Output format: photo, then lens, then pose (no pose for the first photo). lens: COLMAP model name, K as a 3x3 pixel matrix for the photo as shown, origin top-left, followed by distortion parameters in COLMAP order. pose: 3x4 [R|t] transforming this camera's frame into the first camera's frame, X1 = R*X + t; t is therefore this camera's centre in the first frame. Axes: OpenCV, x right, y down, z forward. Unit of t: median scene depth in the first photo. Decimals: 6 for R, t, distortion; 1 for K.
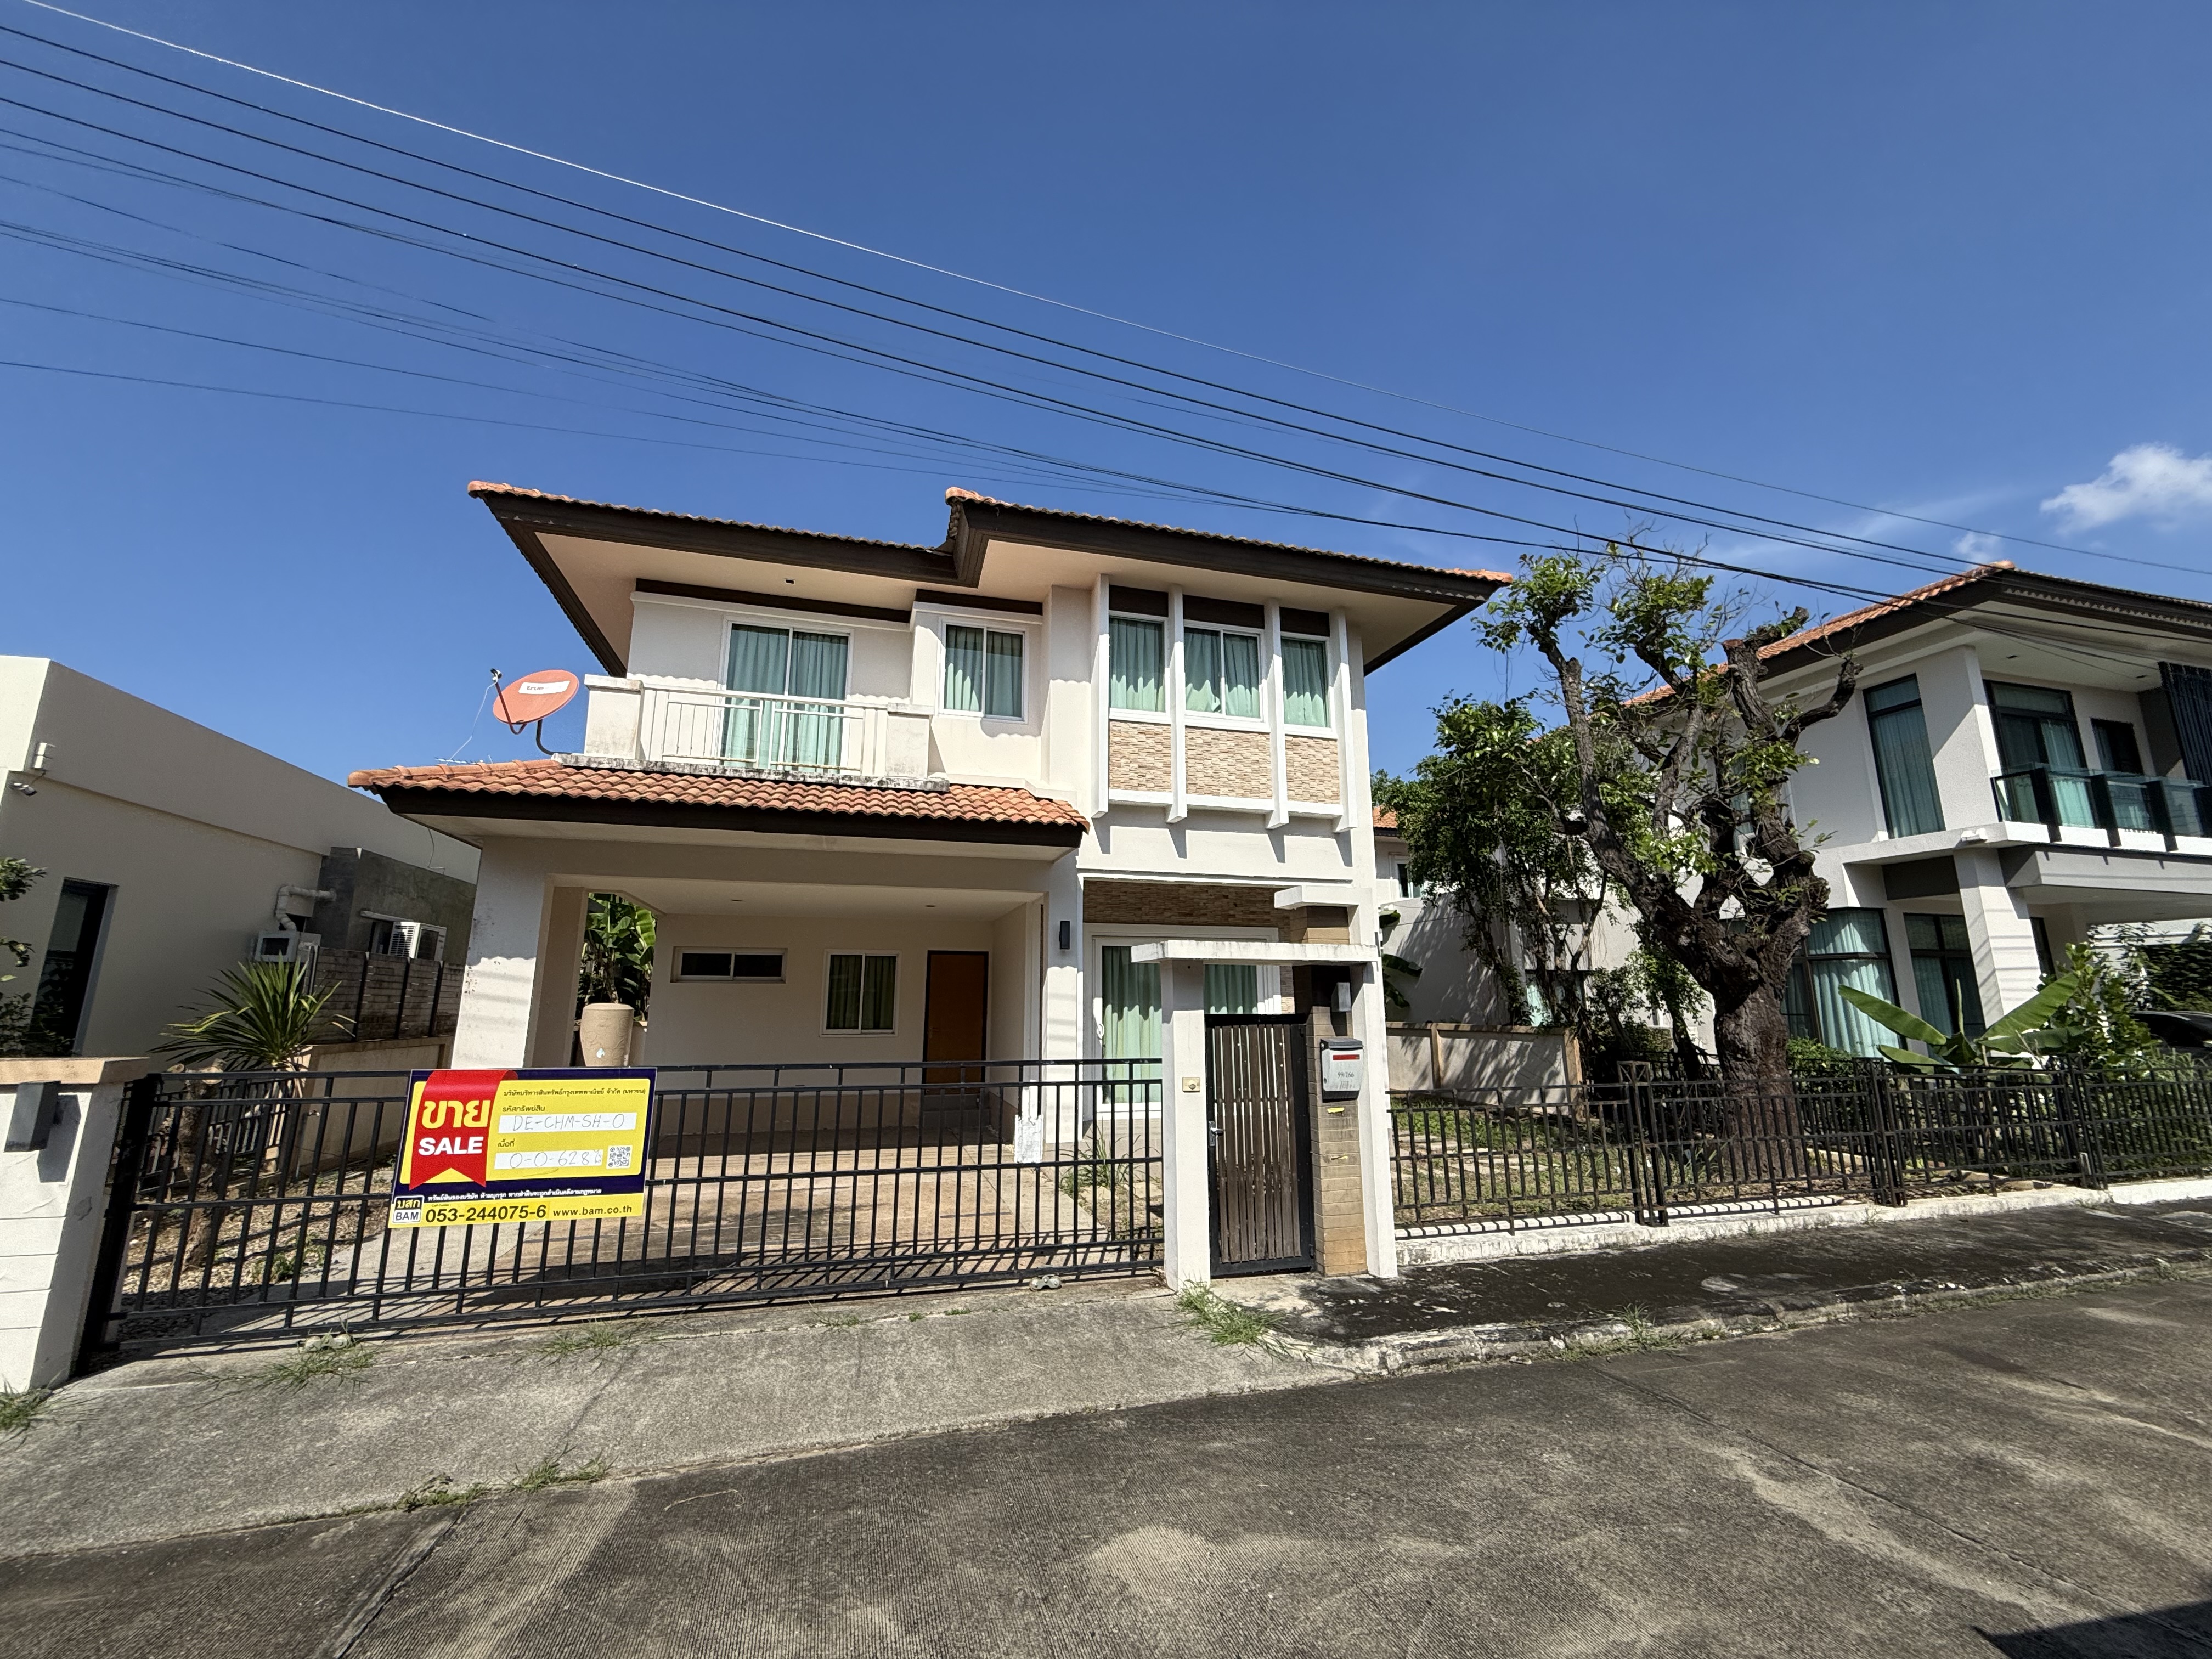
lens RADIAL K [[878.4, 0, 1101.1], [0, 878.4, 835.7], [0, 0, 1]] dist [-0.000756, 0.000378]
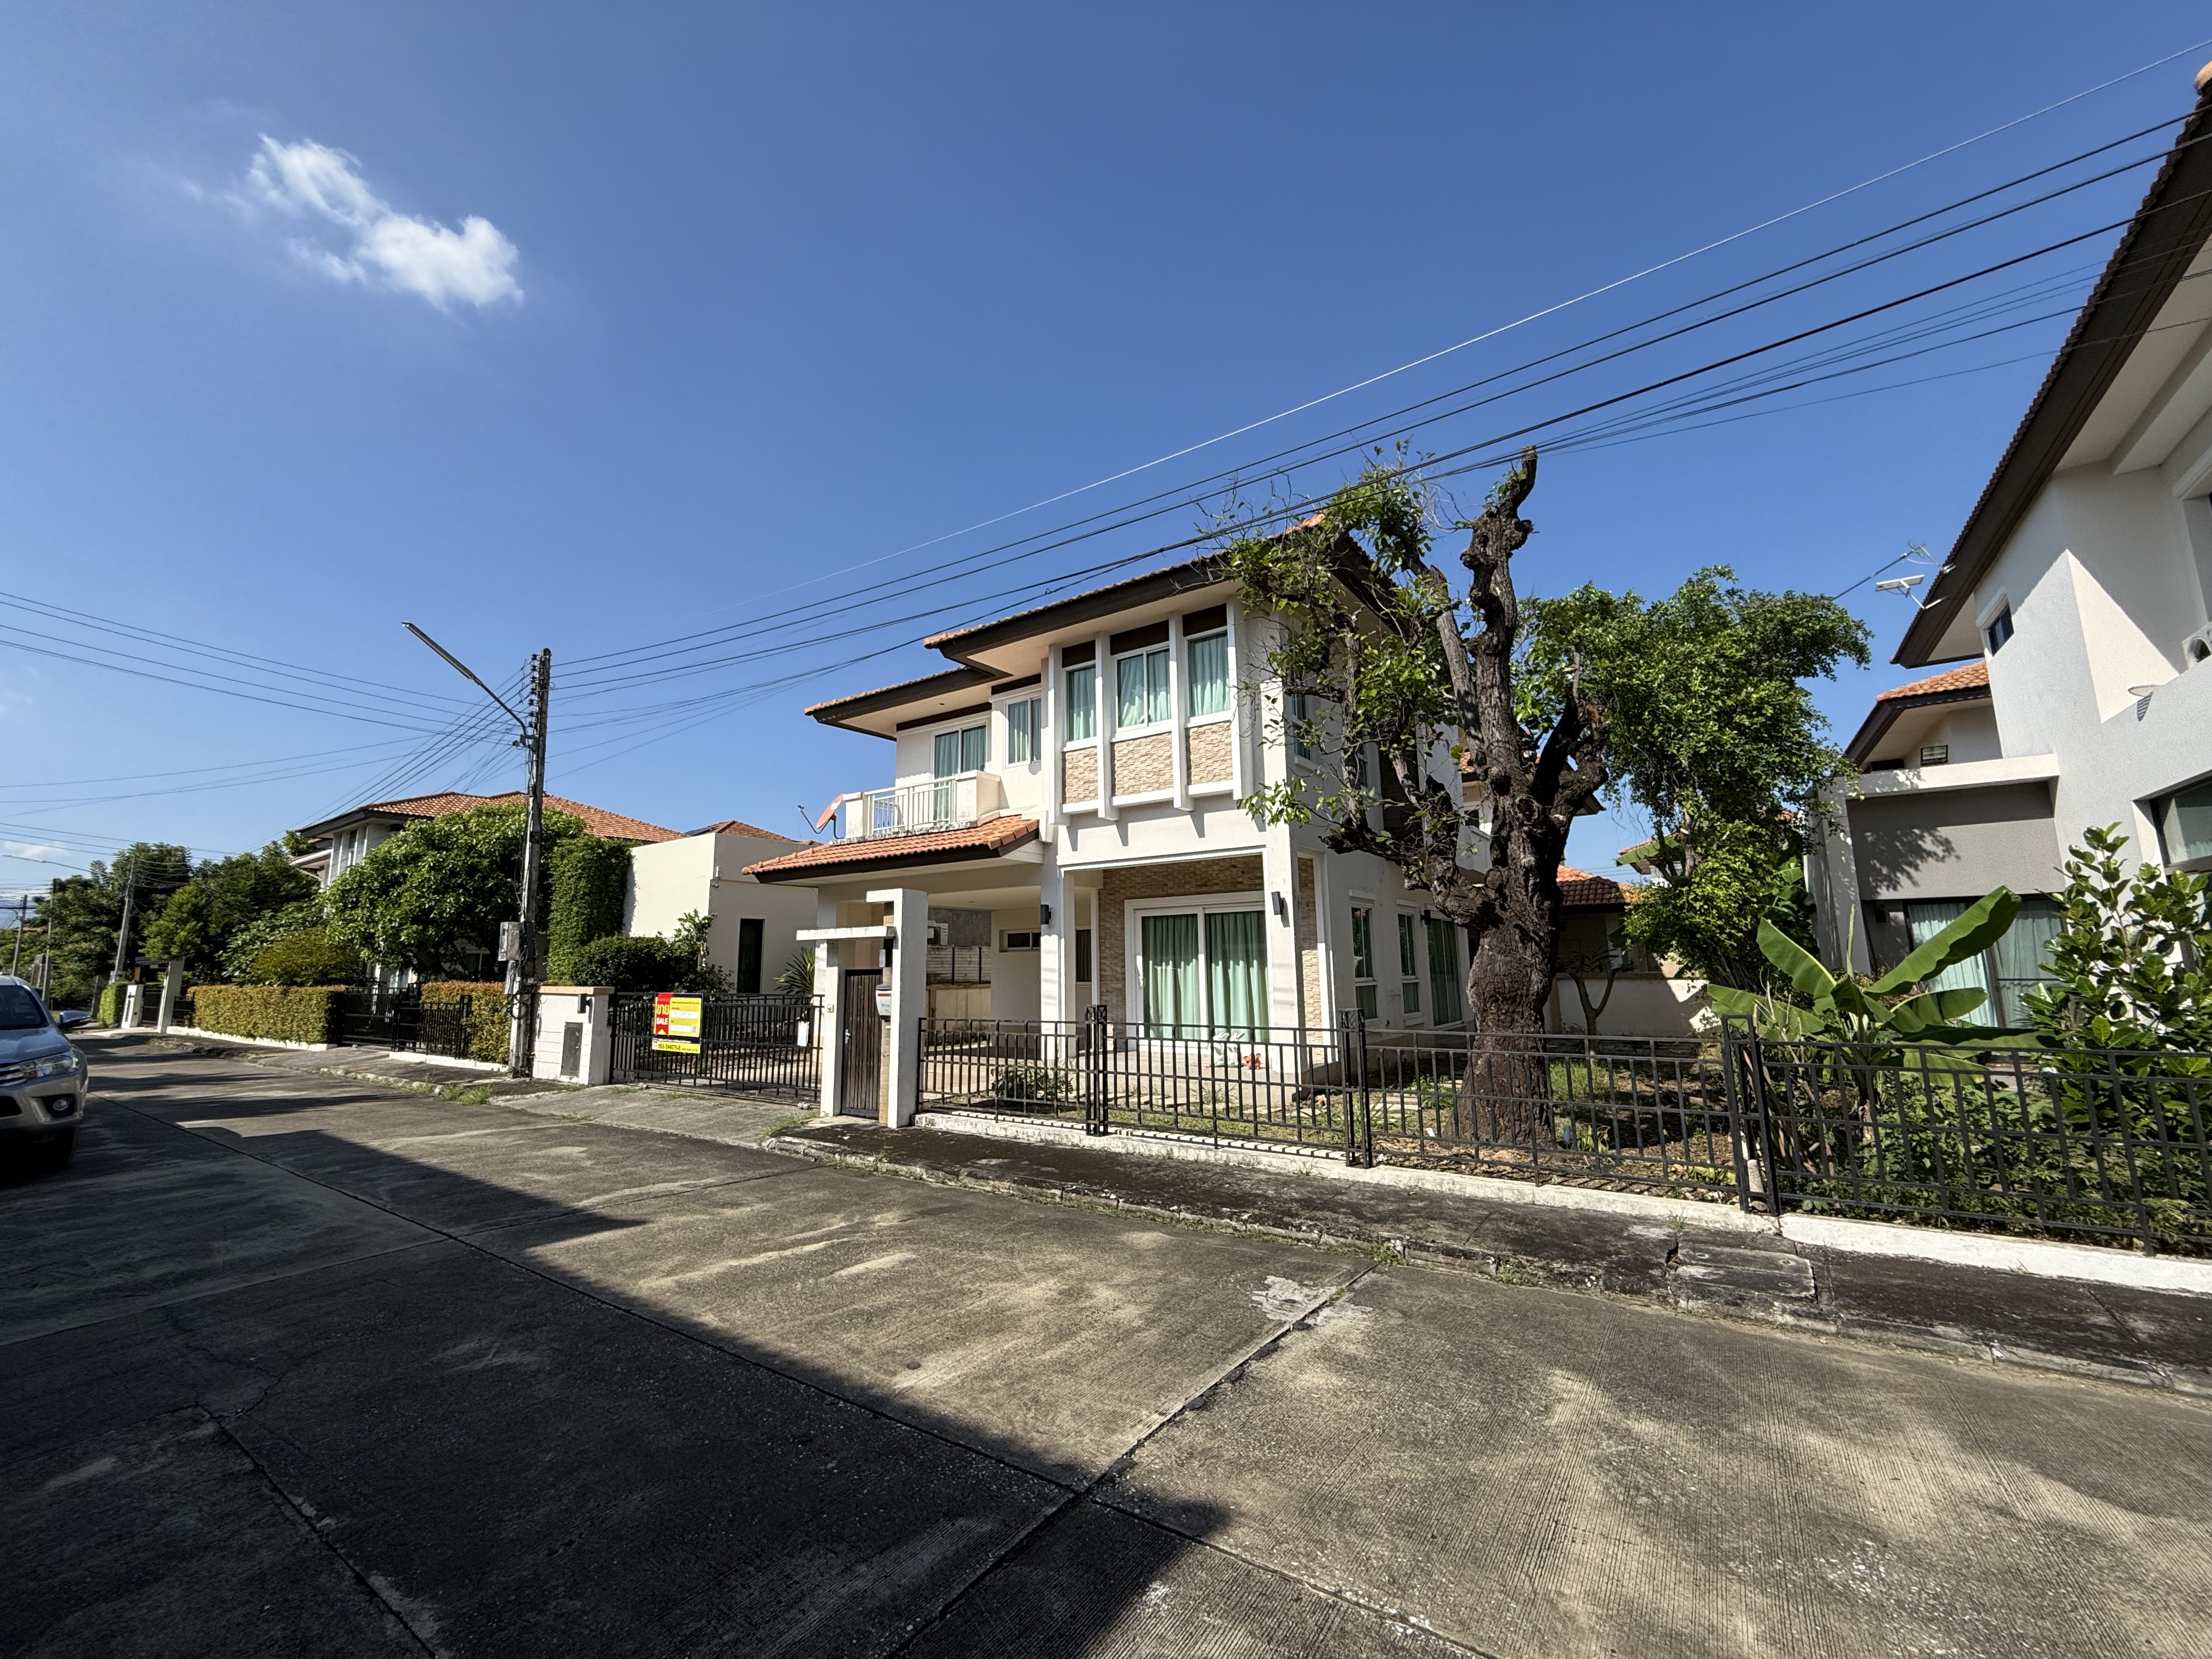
lens RADIAL K [[878.4, 0, 1090.2], [0, 878.4, 834.6], [0, 0, 1]] dist [-0.000756, 0.000378]
pose [[0.628214, -0.128035, -0.767434, 1.269557], [0.160100, 0.986531, -0.033531, 0.052447], [0.761390, -0.101801, 0.640251, 0.195017]]
